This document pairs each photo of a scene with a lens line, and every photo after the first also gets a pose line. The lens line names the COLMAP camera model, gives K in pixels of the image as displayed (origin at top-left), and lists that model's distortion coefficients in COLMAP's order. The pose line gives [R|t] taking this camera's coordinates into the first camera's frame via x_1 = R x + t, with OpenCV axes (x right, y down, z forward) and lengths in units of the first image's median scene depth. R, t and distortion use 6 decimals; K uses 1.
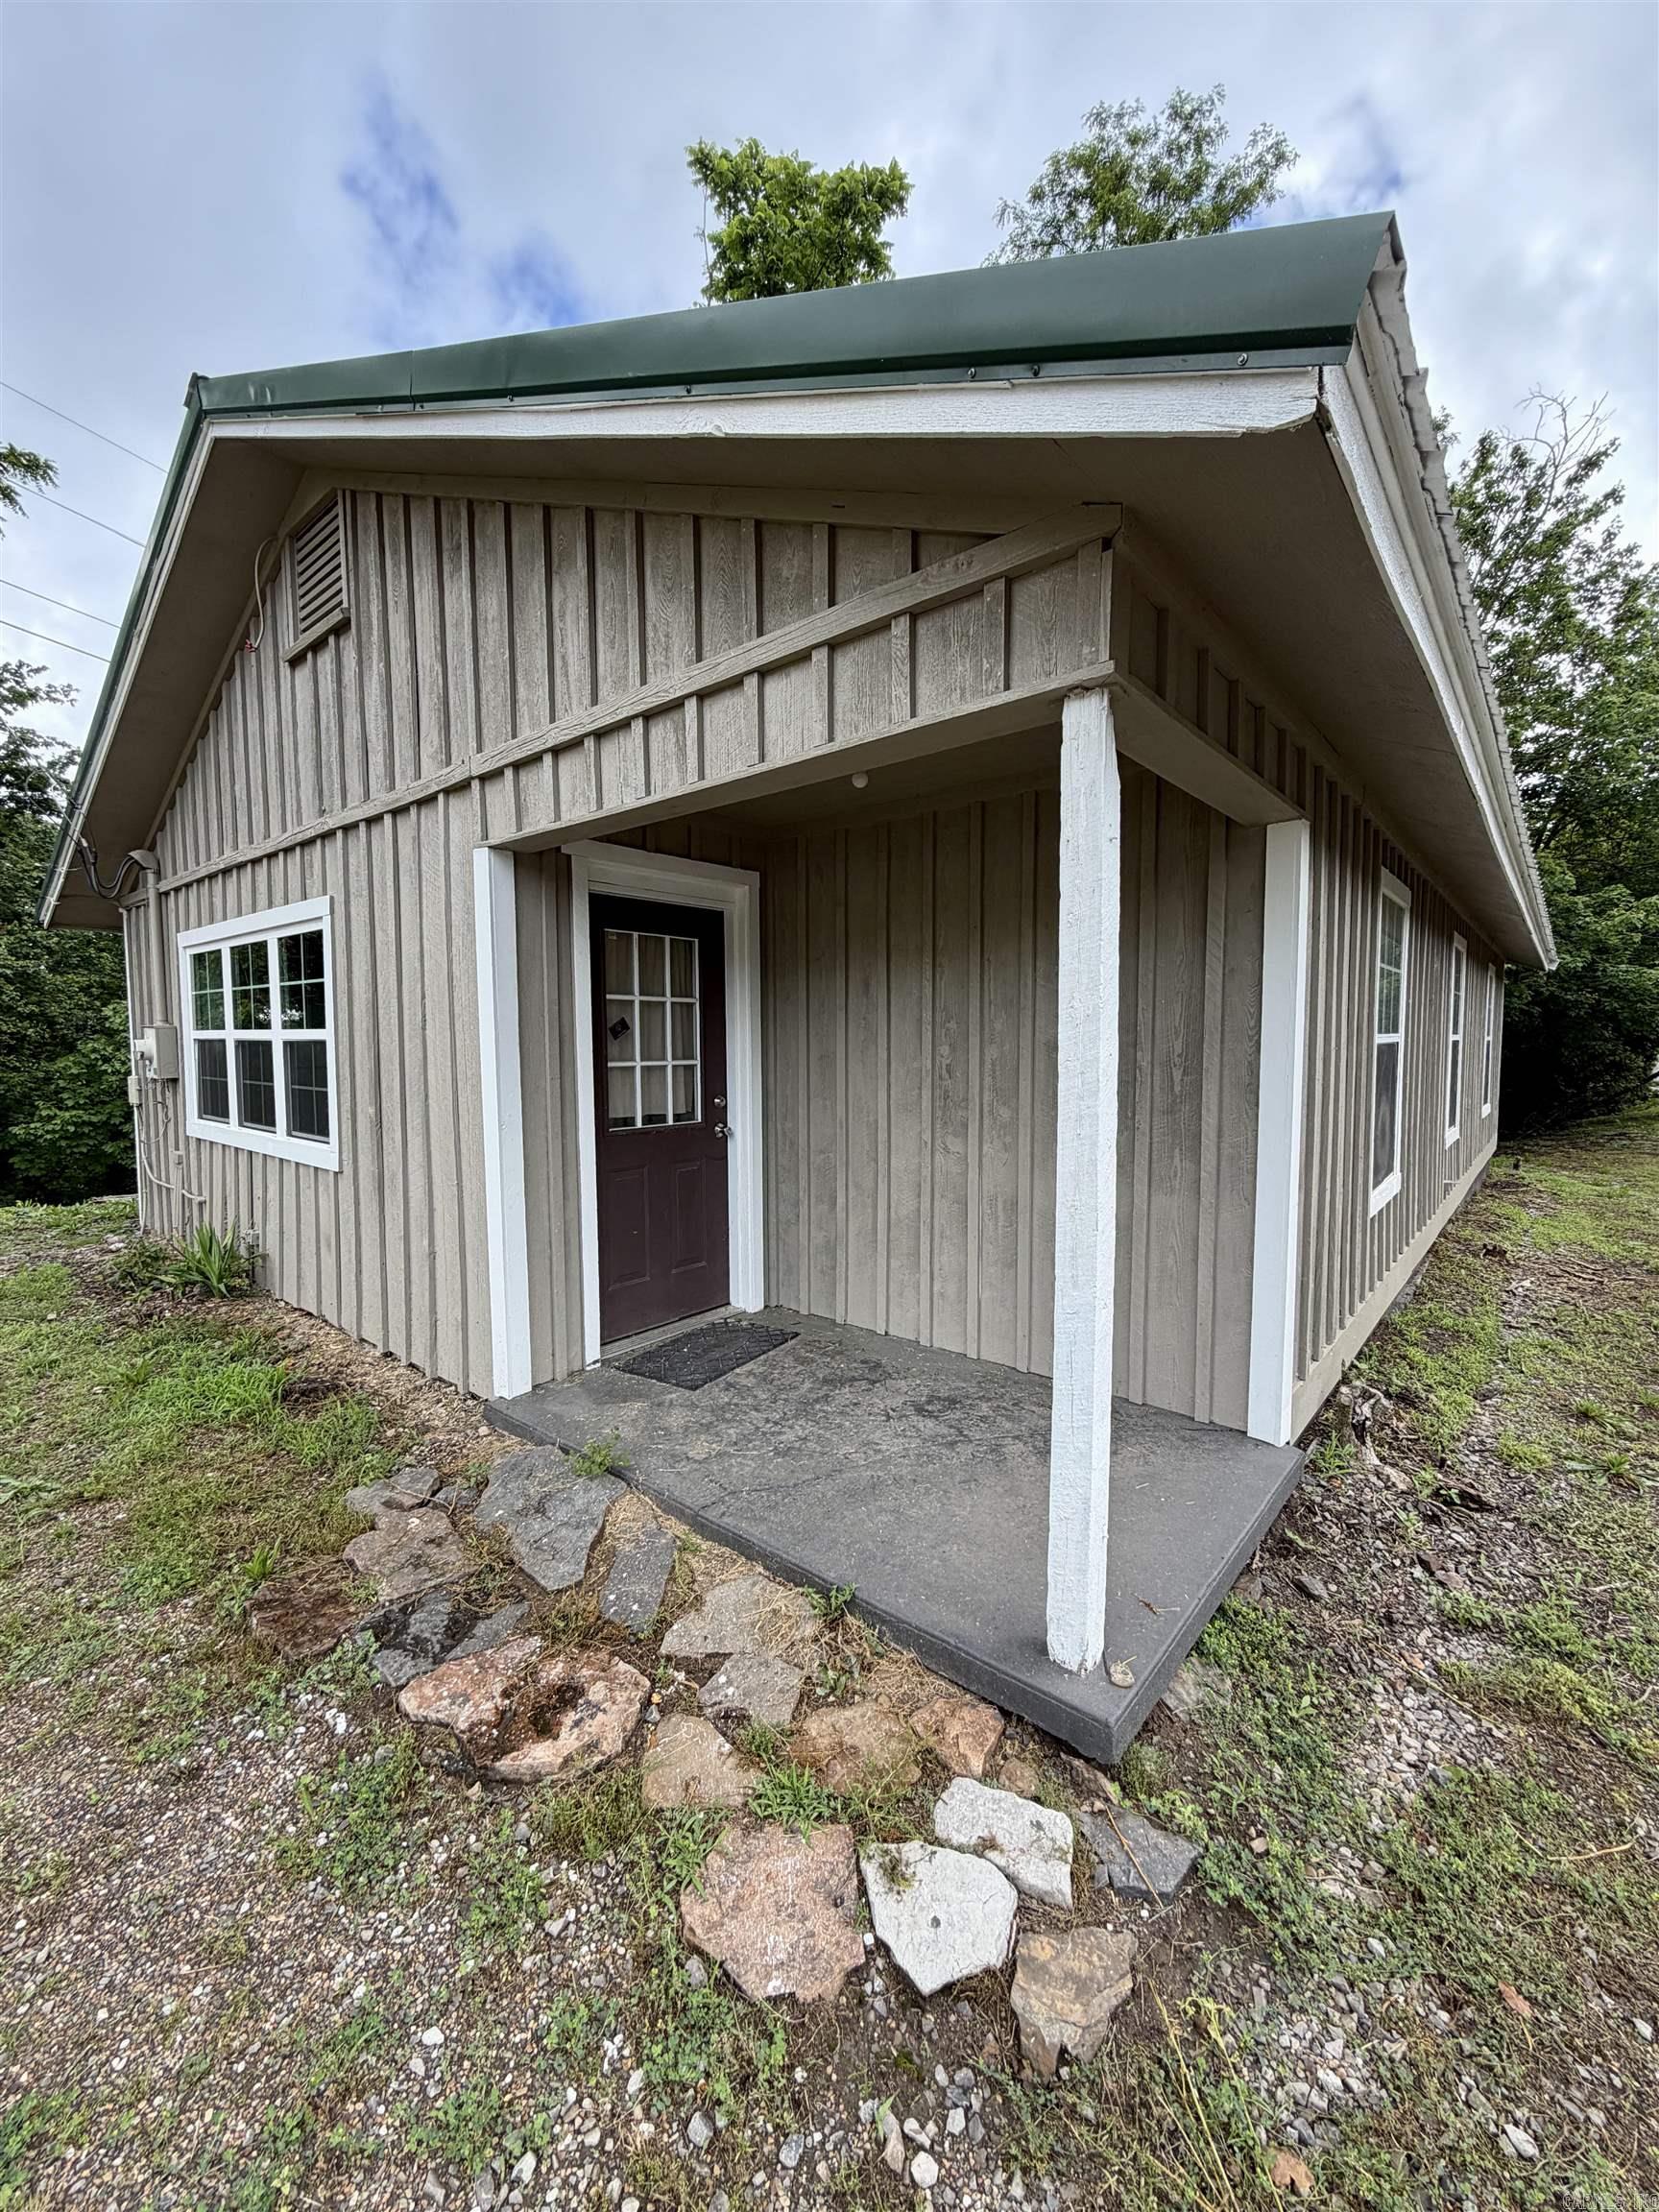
lens RADIAL K [[889.5, 0, 839.8], [0, 889.5, 1105.6], [0, 0, 1]] dist [0.001973, 0.000291]
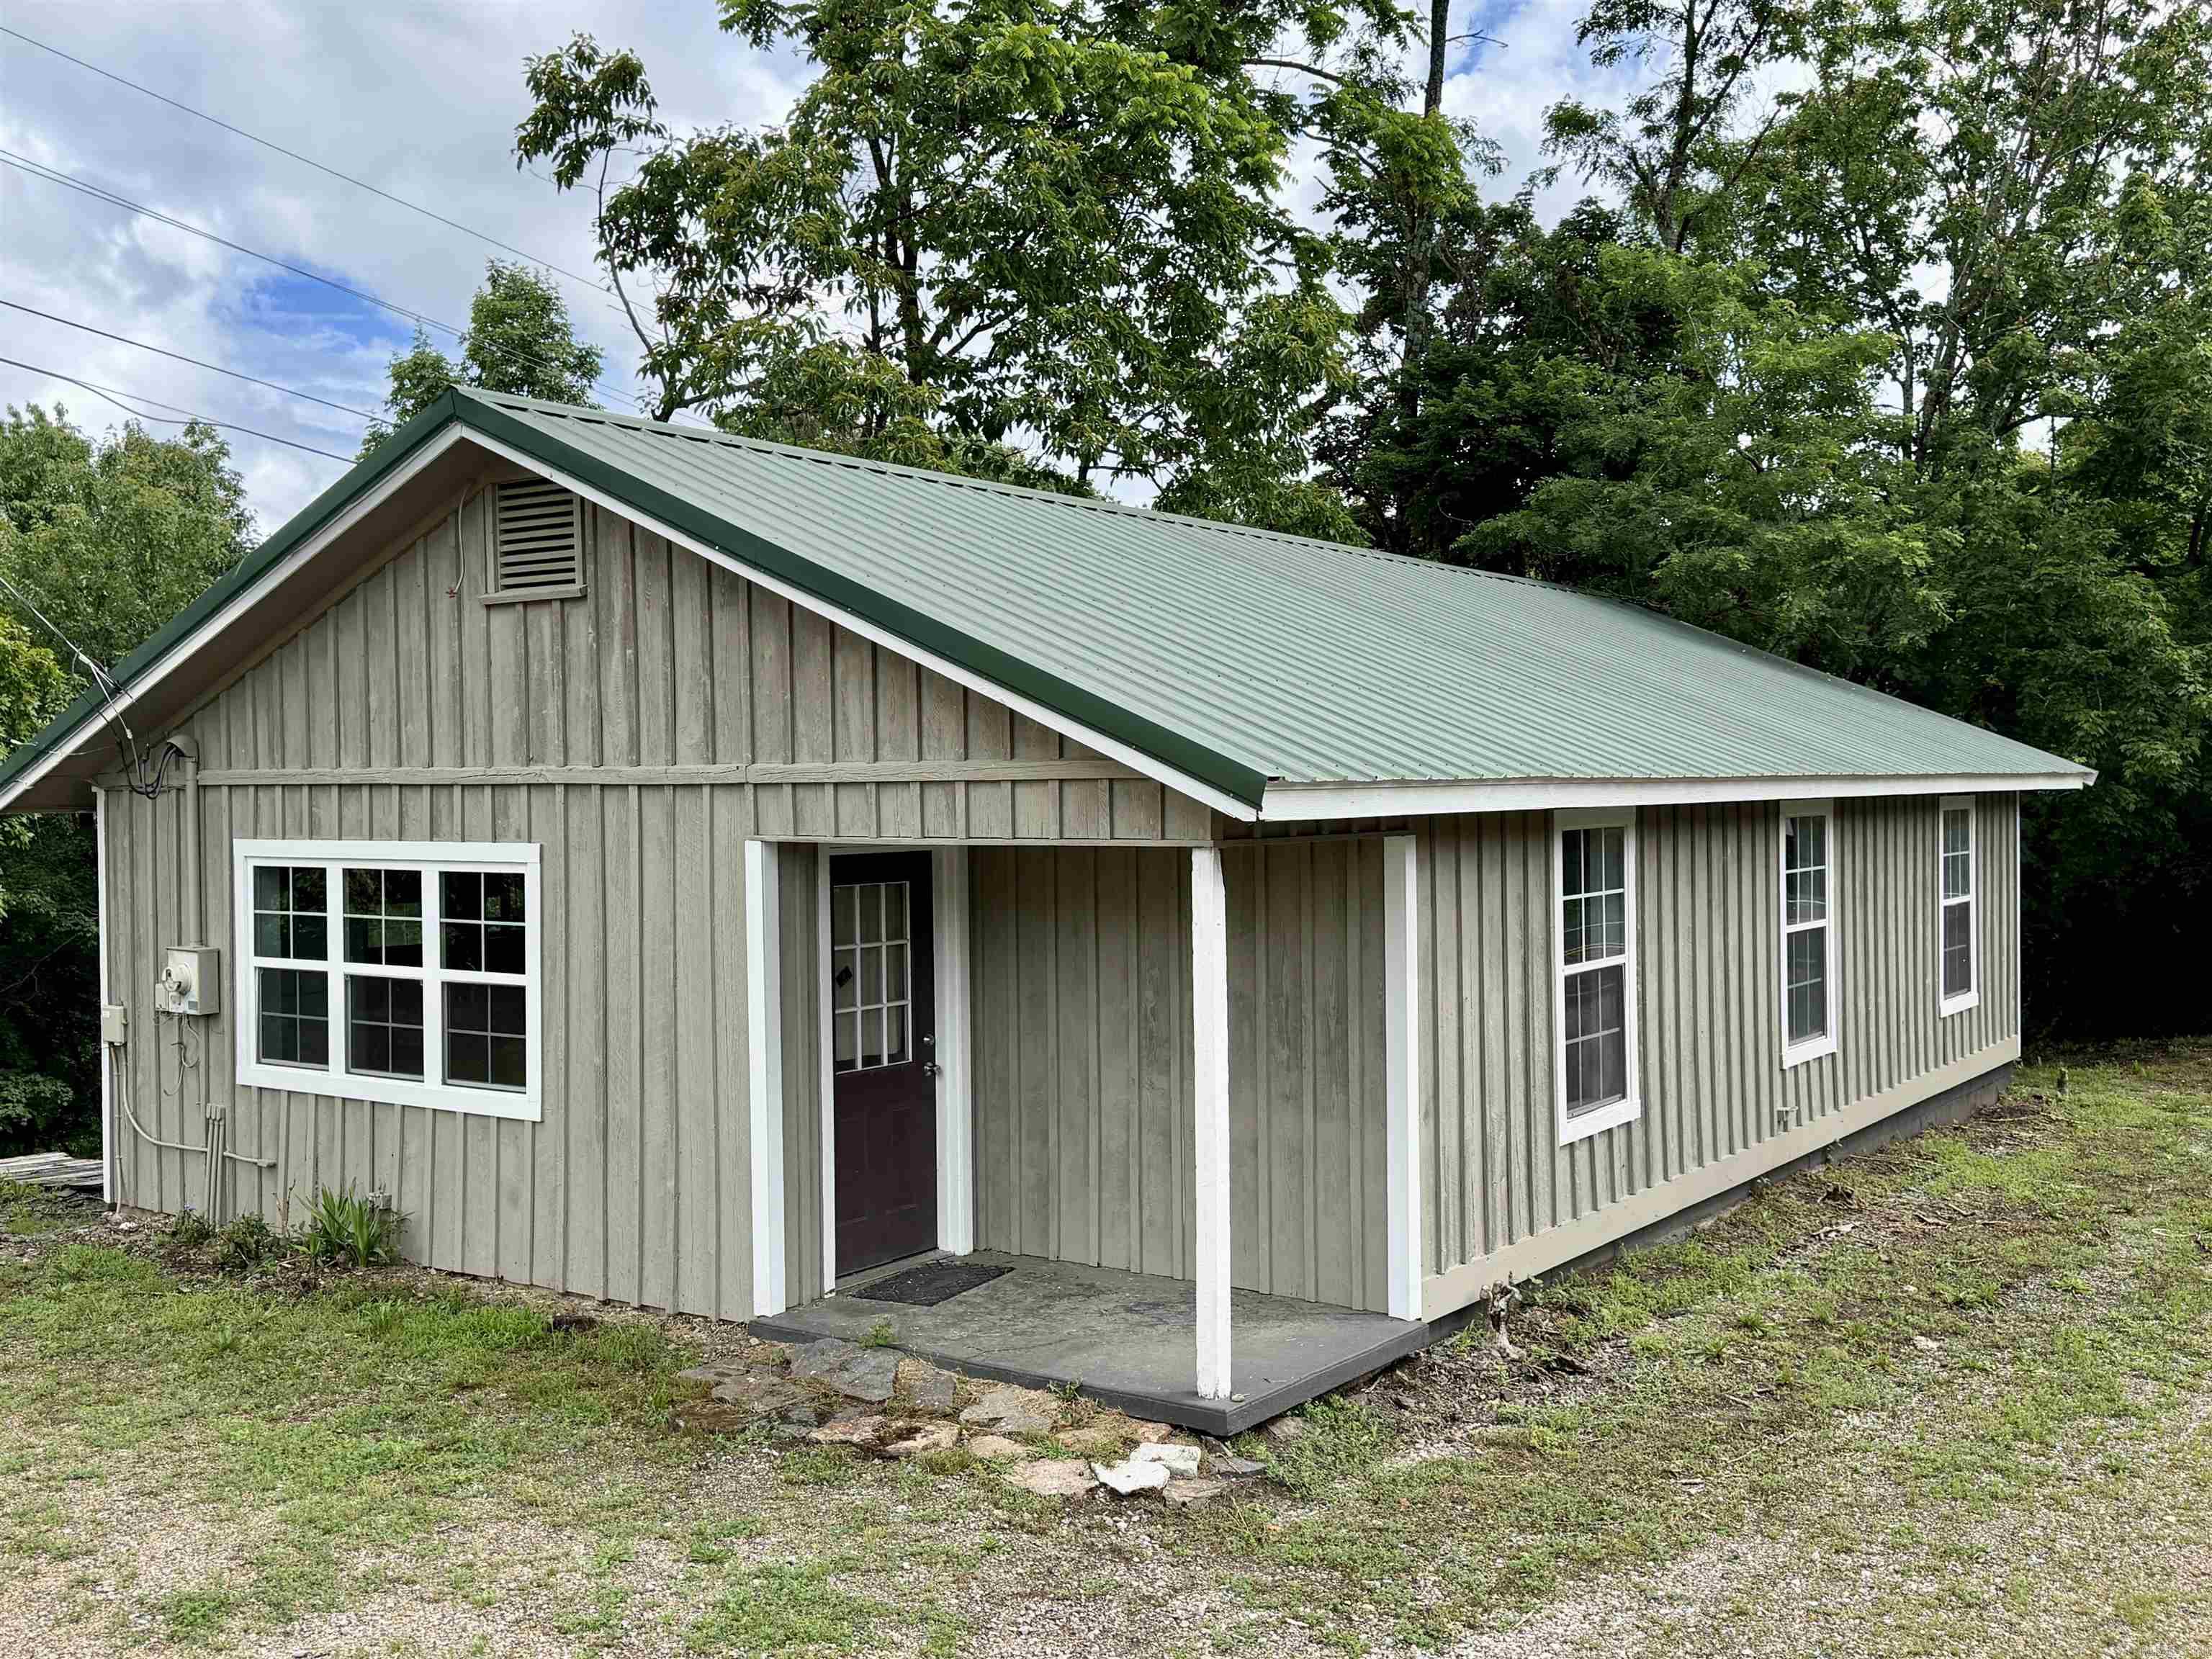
lens RADIAL K [[2158.9, 0, 1132.2], [0, 2158.9, 791.8], [0, 0, 1]] dist [0.083457, 0.000000]
pose [[0.997126, -0.009215, 0.075194, -0.114017], [0.014554, 0.997387, -0.070767, -0.140642], [-0.074345, 0.071658, 0.994655, -1.892222]]
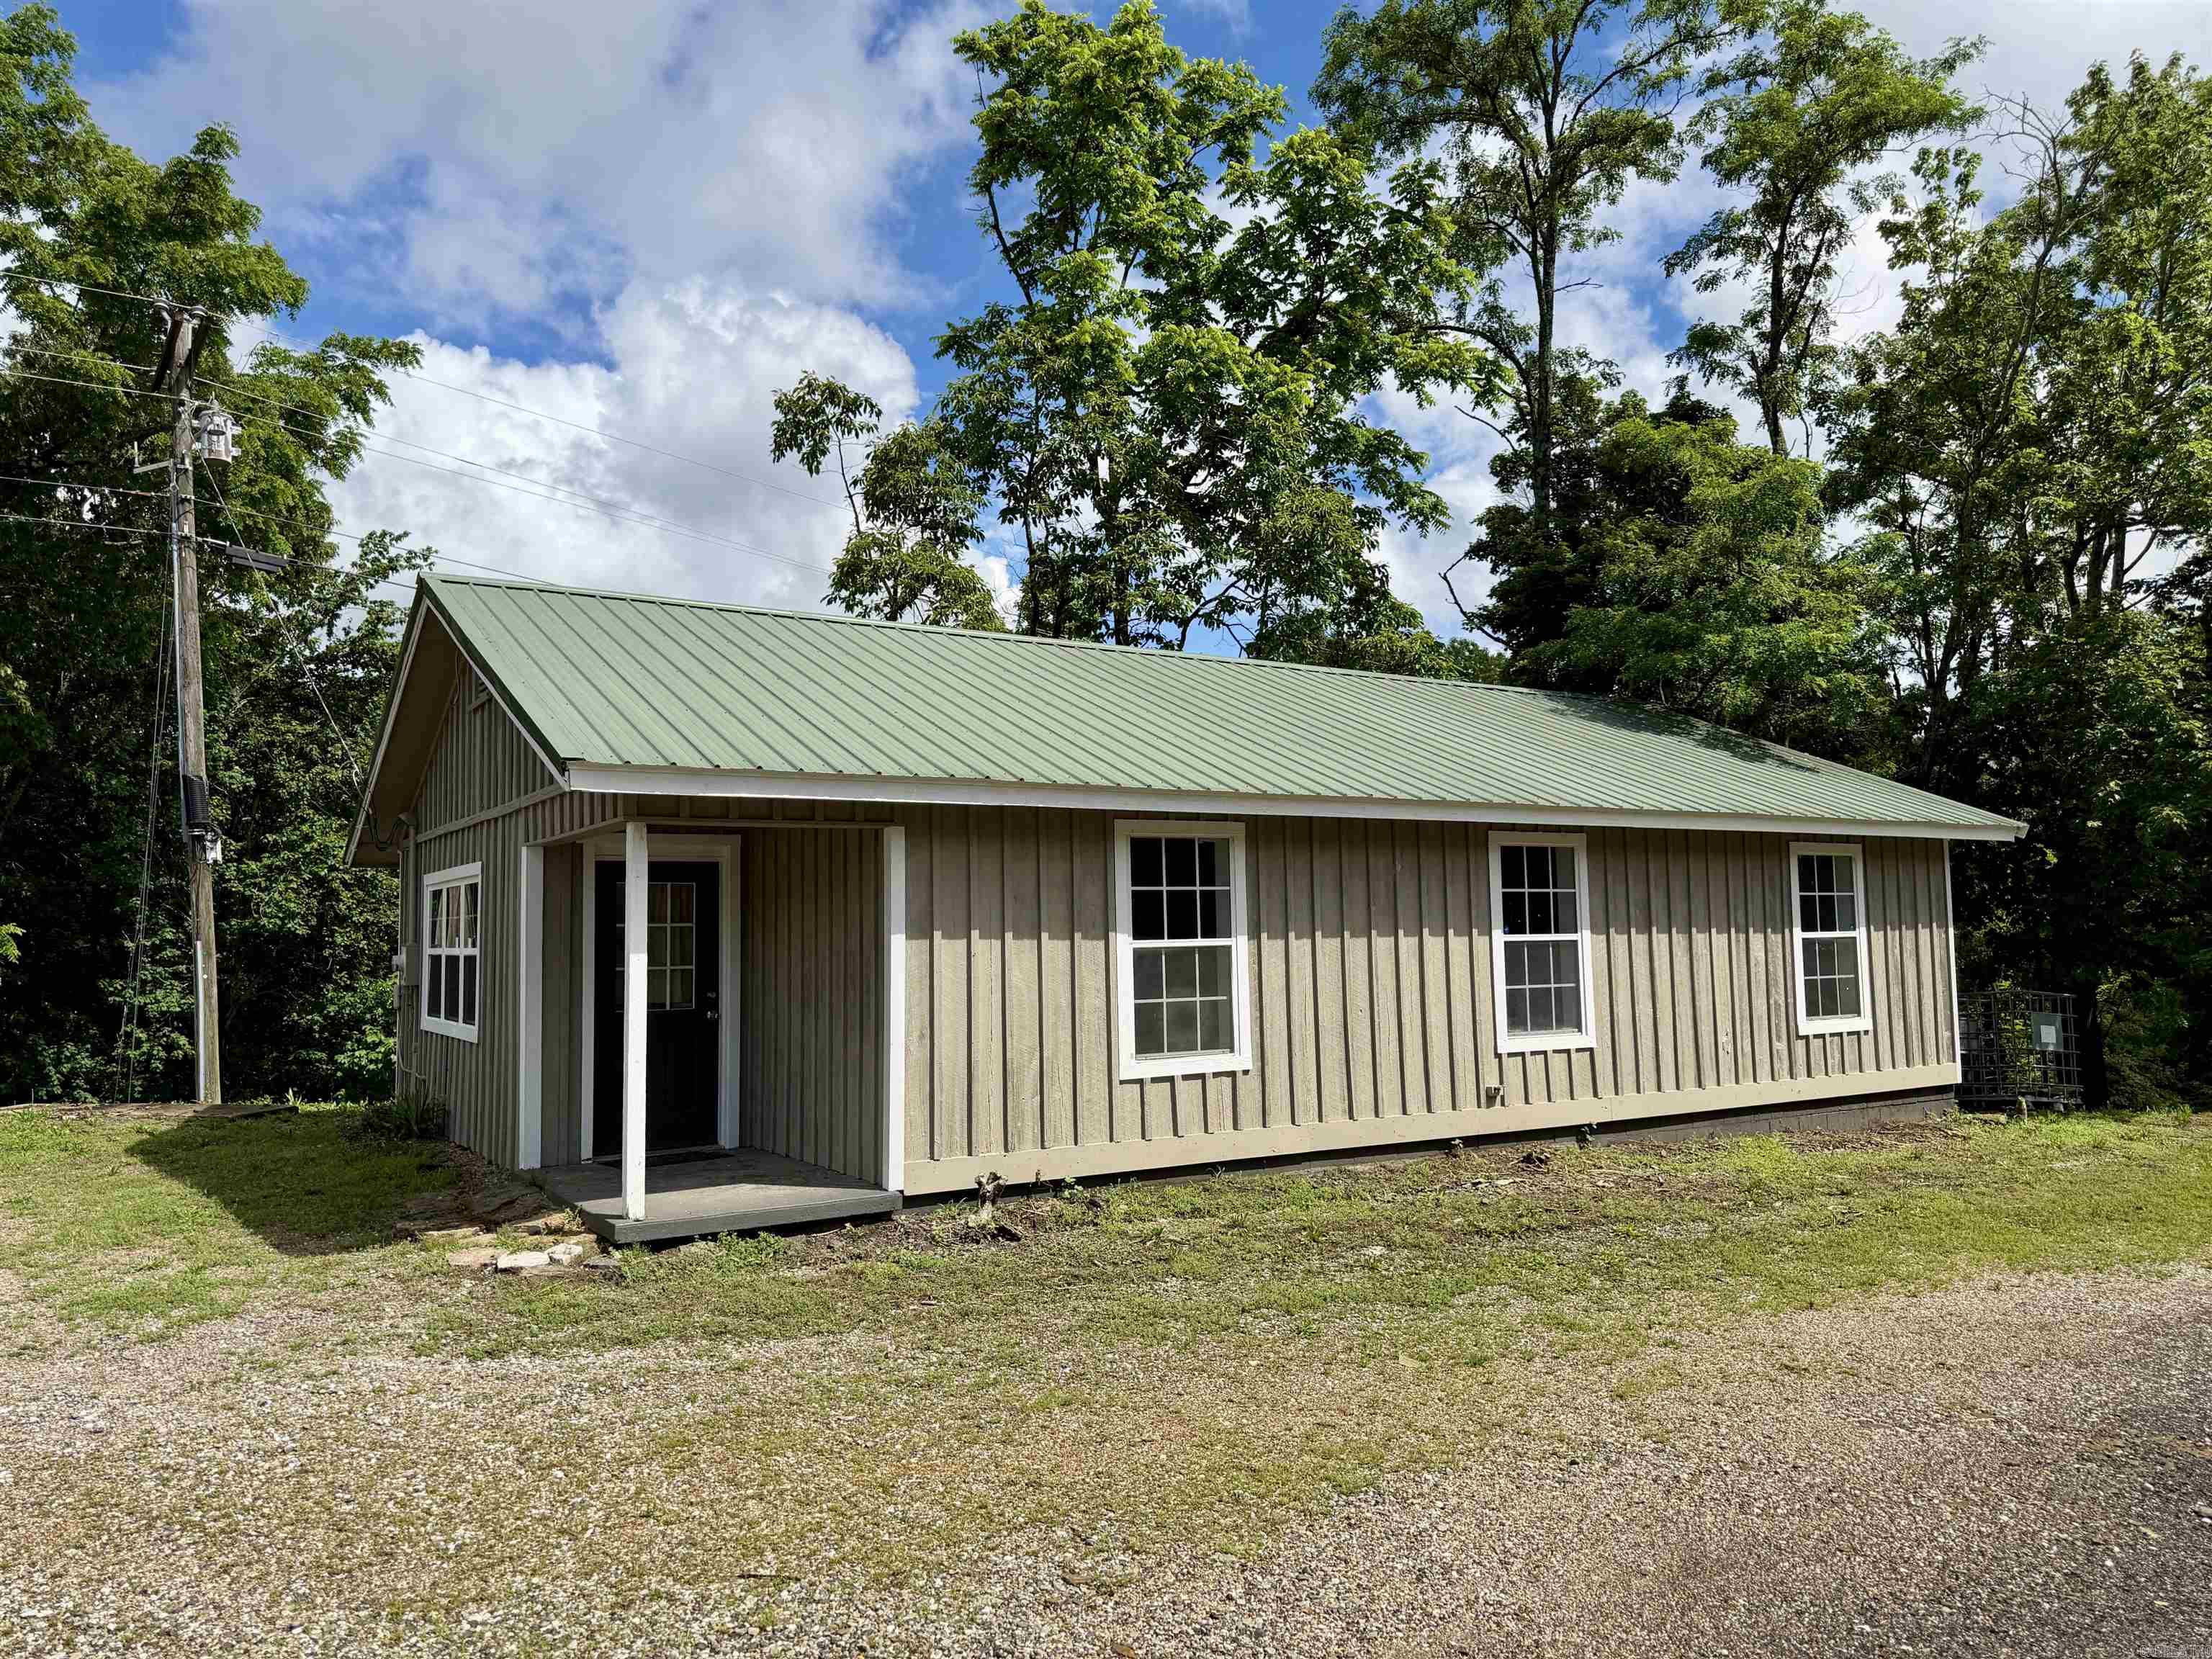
lens RADIAL K [[1553.0, 0, 1108.5], [0, 1553.0, 834.7], [0, 0, 1]] dist [0.067515, -0.089935]
pose [[0.953373, -0.035688, -0.299676, 1.606949], [-0.005758, 0.990651, -0.136296, 0.102677], [0.301738, 0.131666, 0.944255, -1.560852]]
